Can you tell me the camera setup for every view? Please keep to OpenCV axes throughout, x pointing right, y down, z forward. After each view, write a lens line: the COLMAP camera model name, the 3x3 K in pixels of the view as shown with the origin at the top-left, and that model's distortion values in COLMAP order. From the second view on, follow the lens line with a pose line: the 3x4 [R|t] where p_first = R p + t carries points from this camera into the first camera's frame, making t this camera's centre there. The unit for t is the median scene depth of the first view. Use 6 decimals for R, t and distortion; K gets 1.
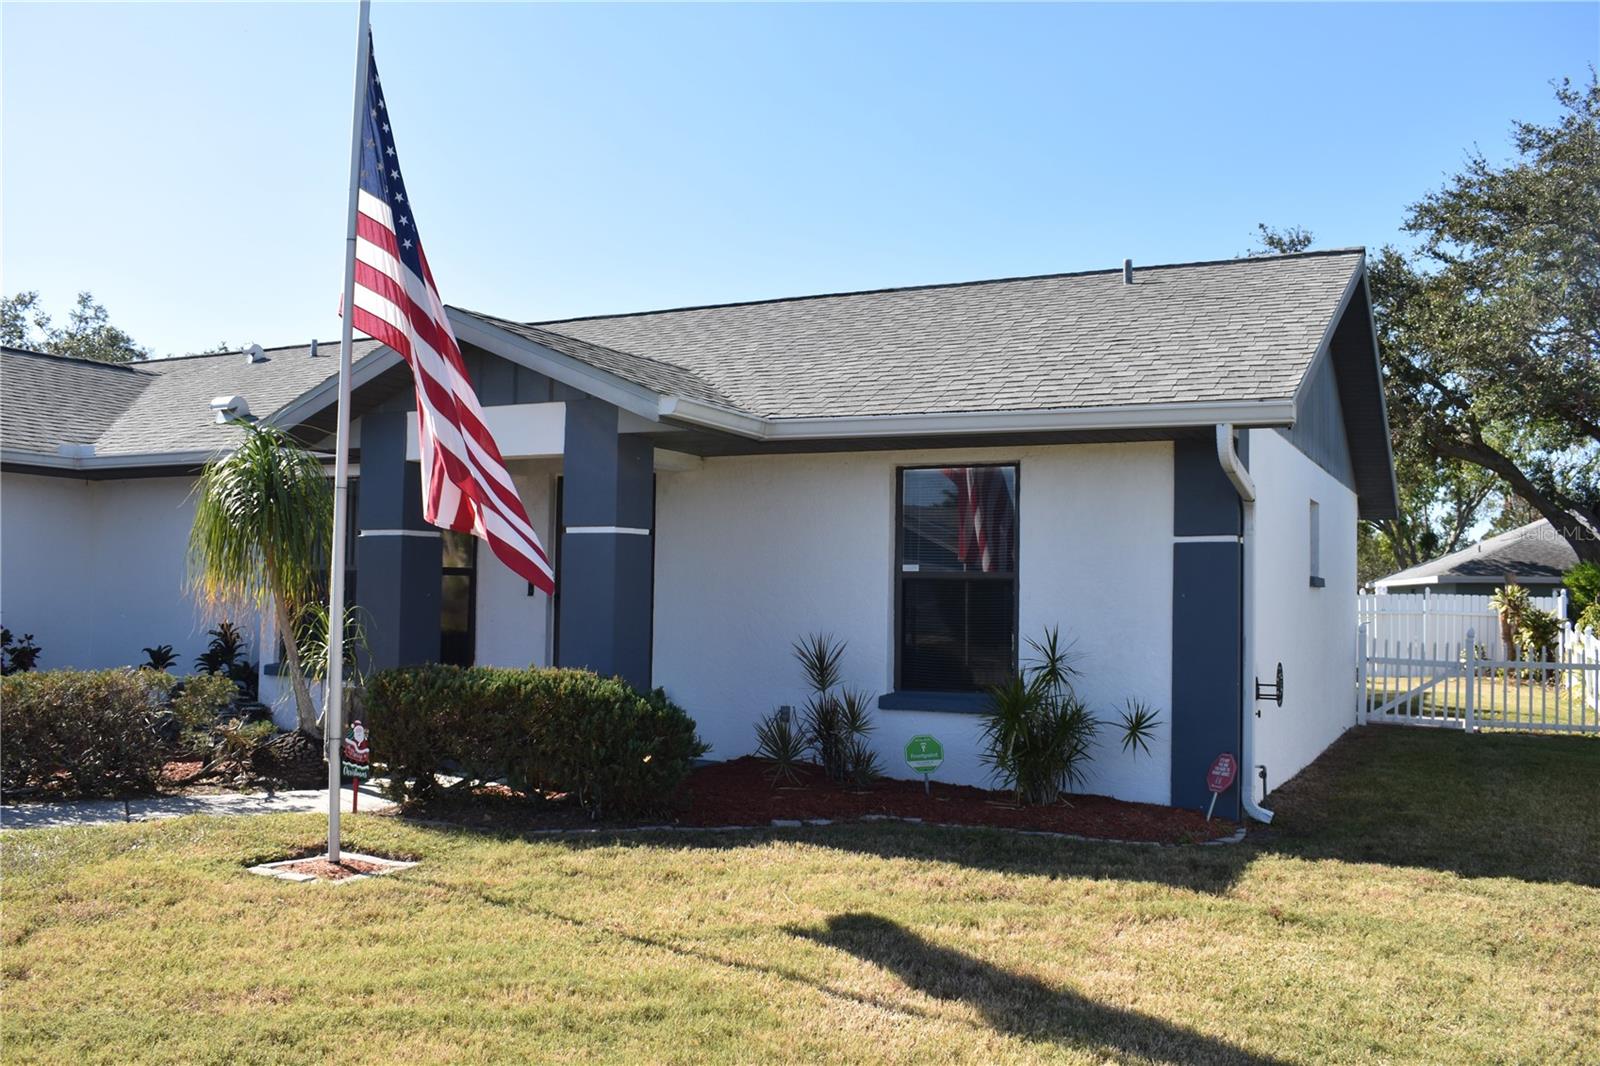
lens RADIAL K [[1395.2, 0, 800.0], [0, 1395.2, 533.0], [0, 0, 1]] dist [-0.076618, 0.001699]
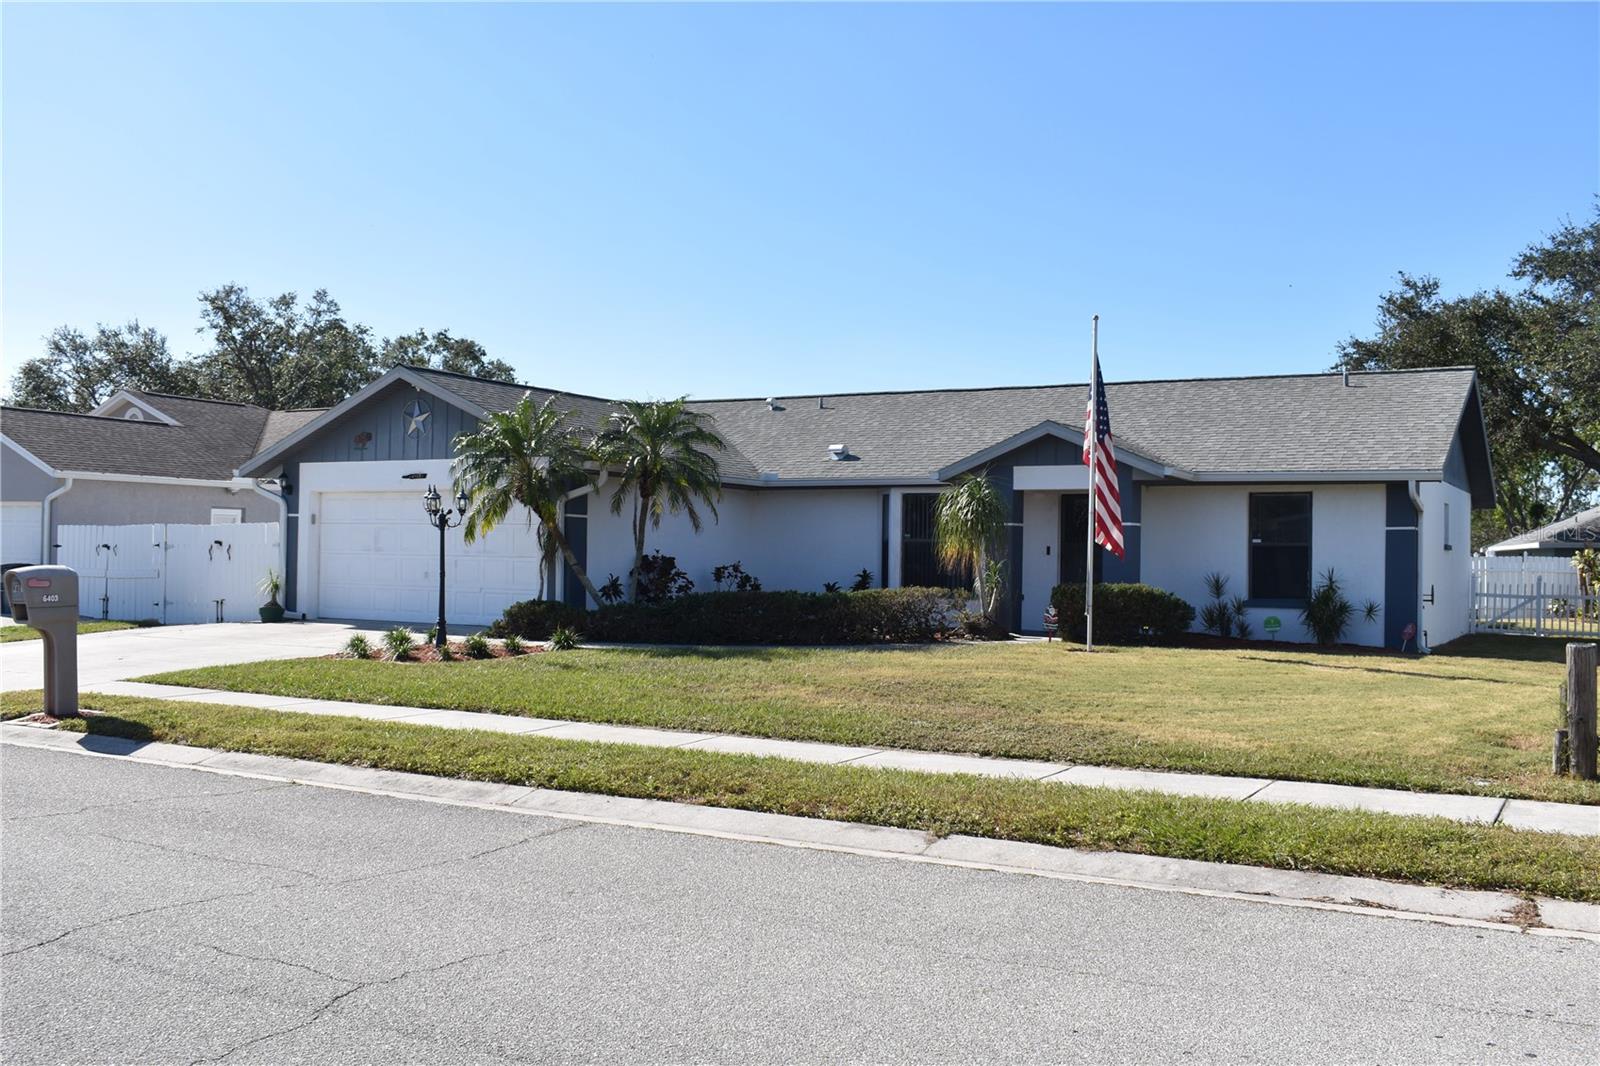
lens RADIAL K [[1496.8, 0, 800.0], [0, 1496.8, 533.0], [0, 0, 1]] dist [-0.072781, -0.002191]
pose [[0.998989, -0.001283, -0.044928, -0.414393], [0.002443, 0.999665, 0.025770, -0.037804], [0.044880, -0.025854, 0.998658, -1.040467]]
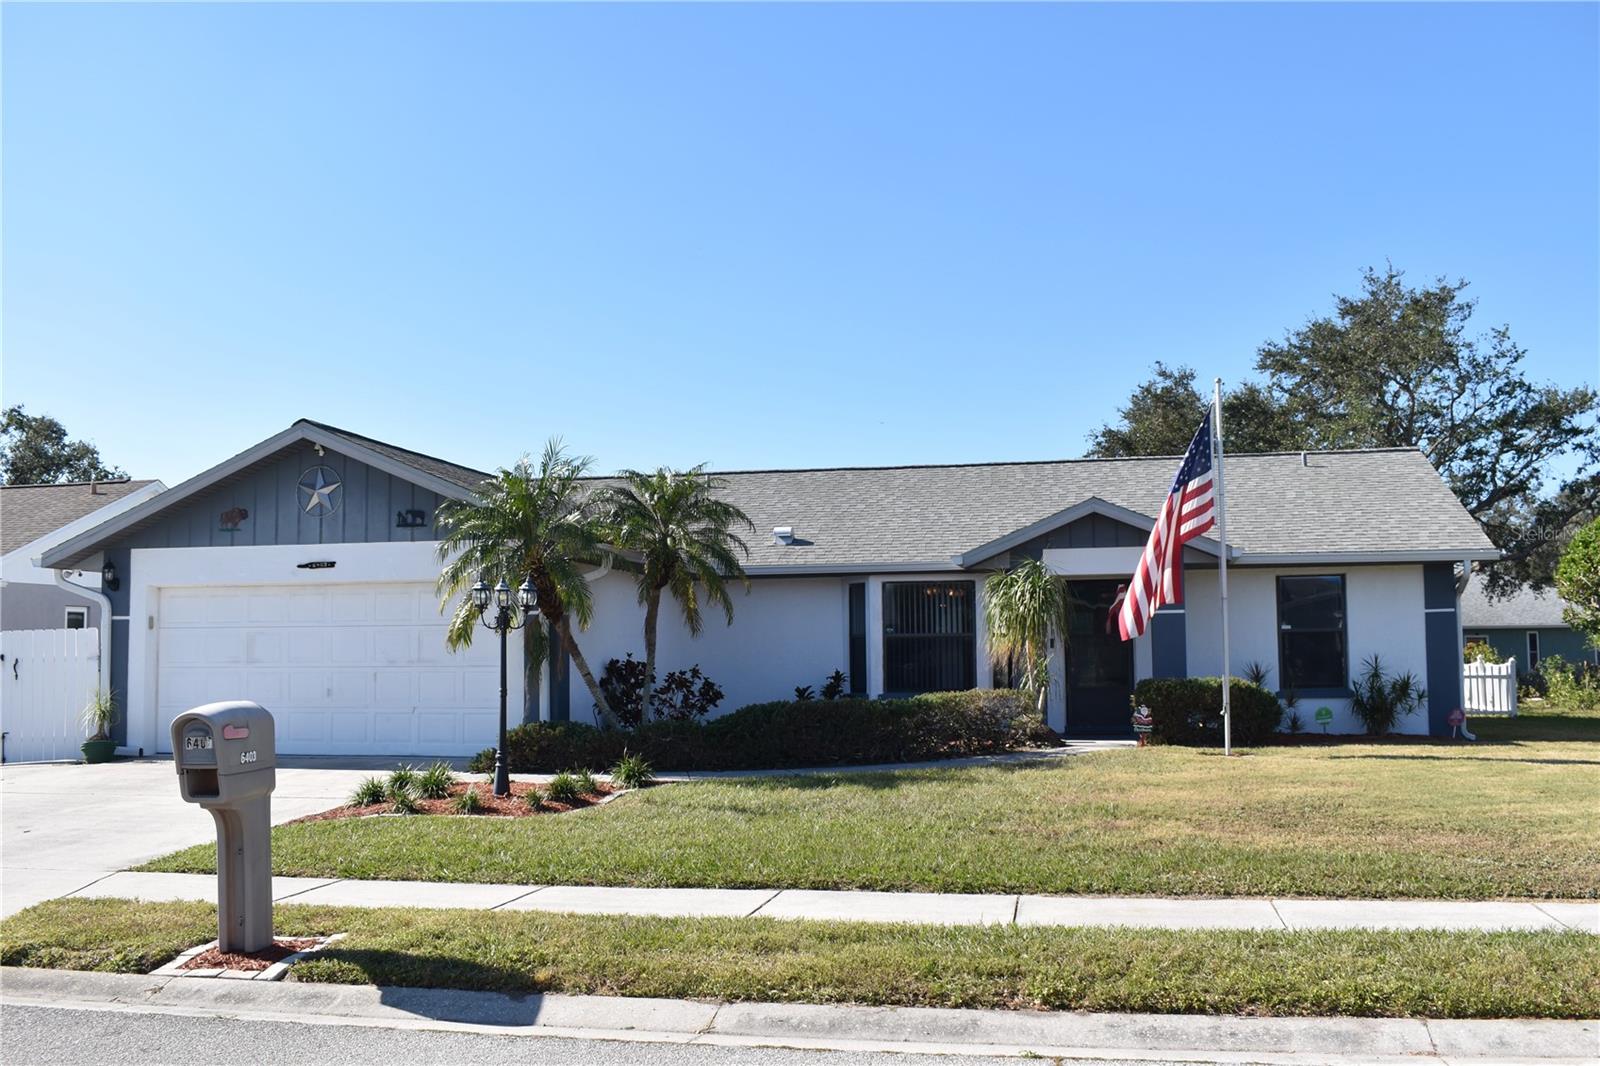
lens RADIAL K [[1496.8, 0, 800.0], [0, 1496.8, 533.0], [0, 0, 1]] dist [-0.072781, -0.002191]
pose [[0.964431, -0.004324, 0.264298, -0.927752], [0.014266, 0.999260, -0.035707, -0.034942], [-0.263948, 0.038207, 0.963780, -0.696271]]
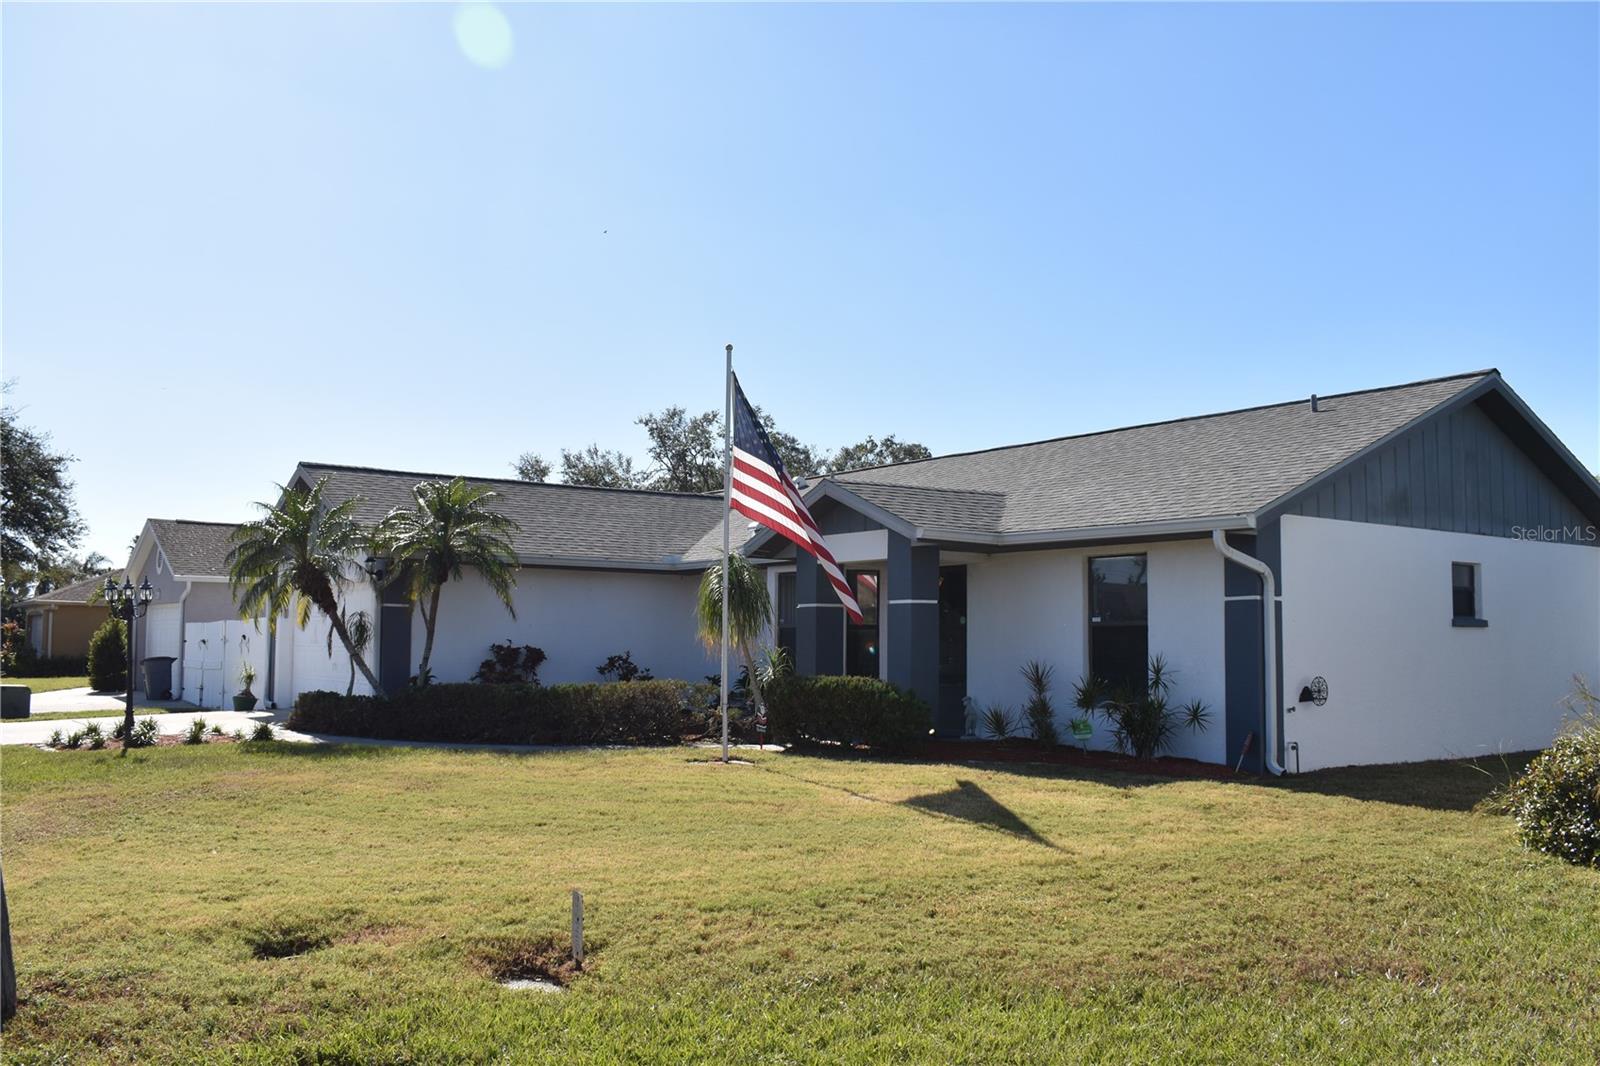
lens RADIAL K [[1395.2, 0, 800.0], [0, 1395.2, 533.0], [0, 0, 1]] dist [-0.076618, 0.001699]
pose [[0.887613, -0.046688, -0.458217, 0.418419], [0.027605, 0.998453, -0.048259, -0.005543], [0.459762, 0.030186, 0.887529, -0.477513]]
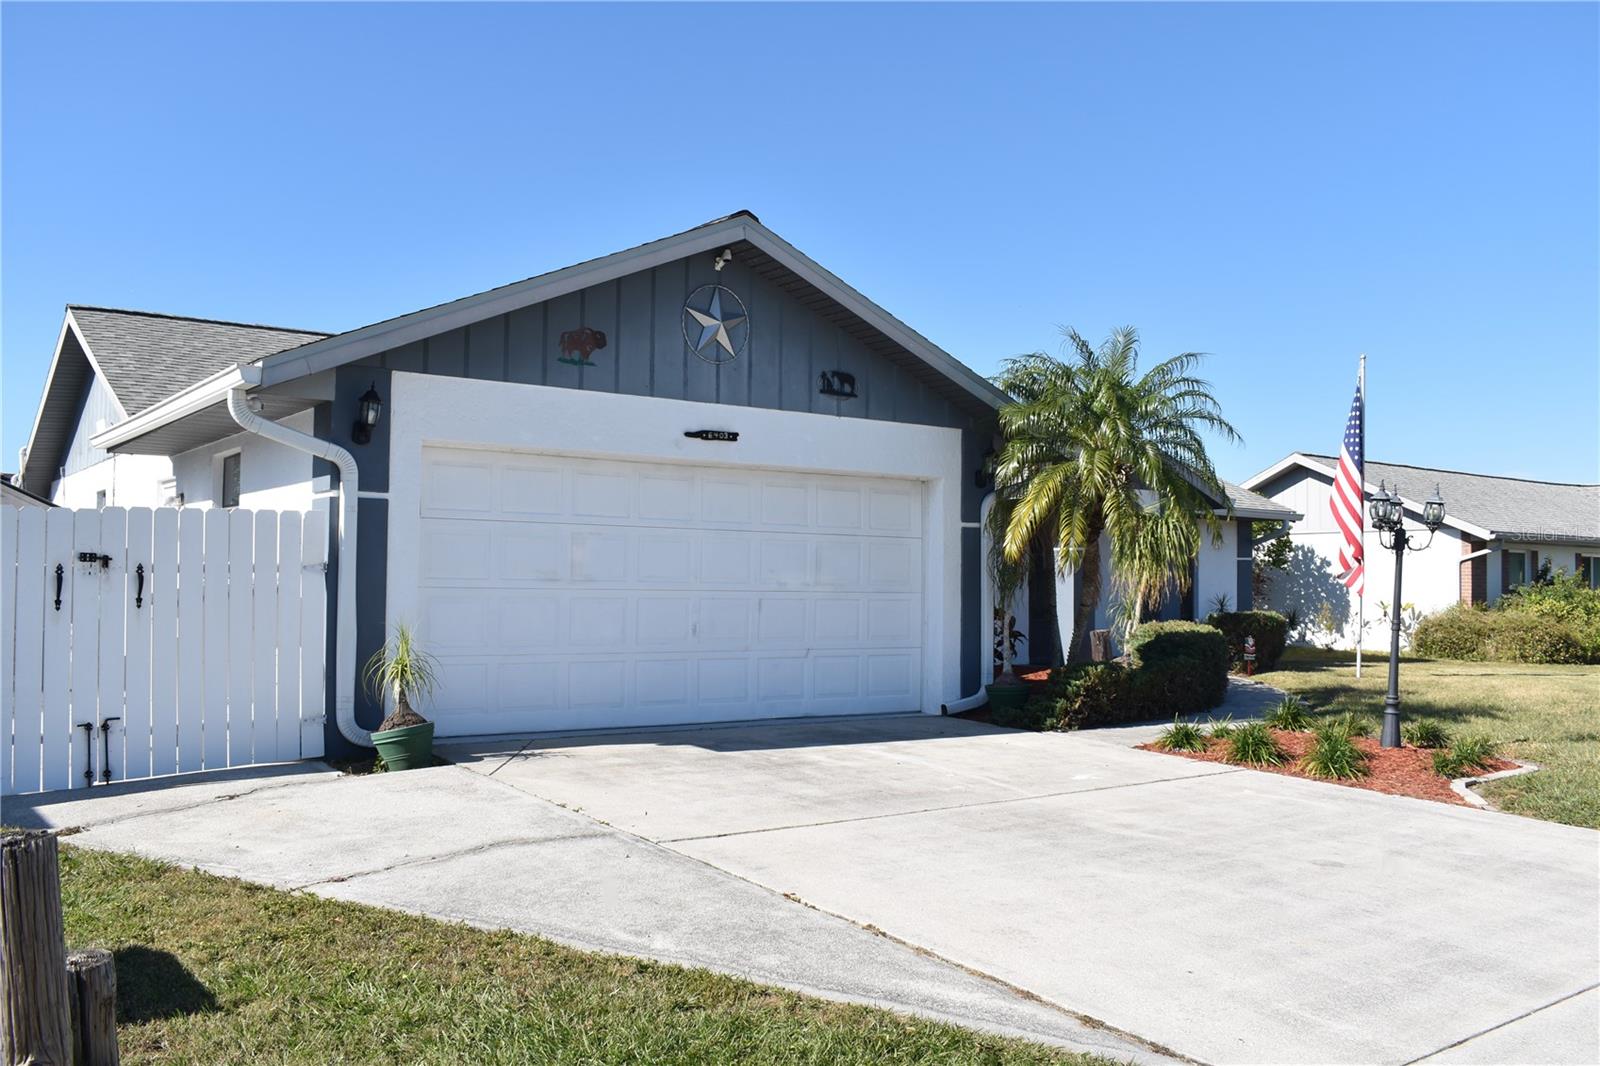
lens RADIAL K [[1395.2, 0, 800.0], [0, 1395.2, 533.0], [0, 0, 1]] dist [-0.076618, 0.001699]
pose [[0.452754, 0.026082, 0.891254, -1.791886], [-0.040826, 0.999130, -0.008499, 0.006767], [-0.890700, -0.032539, 0.453425, 0.403148]]
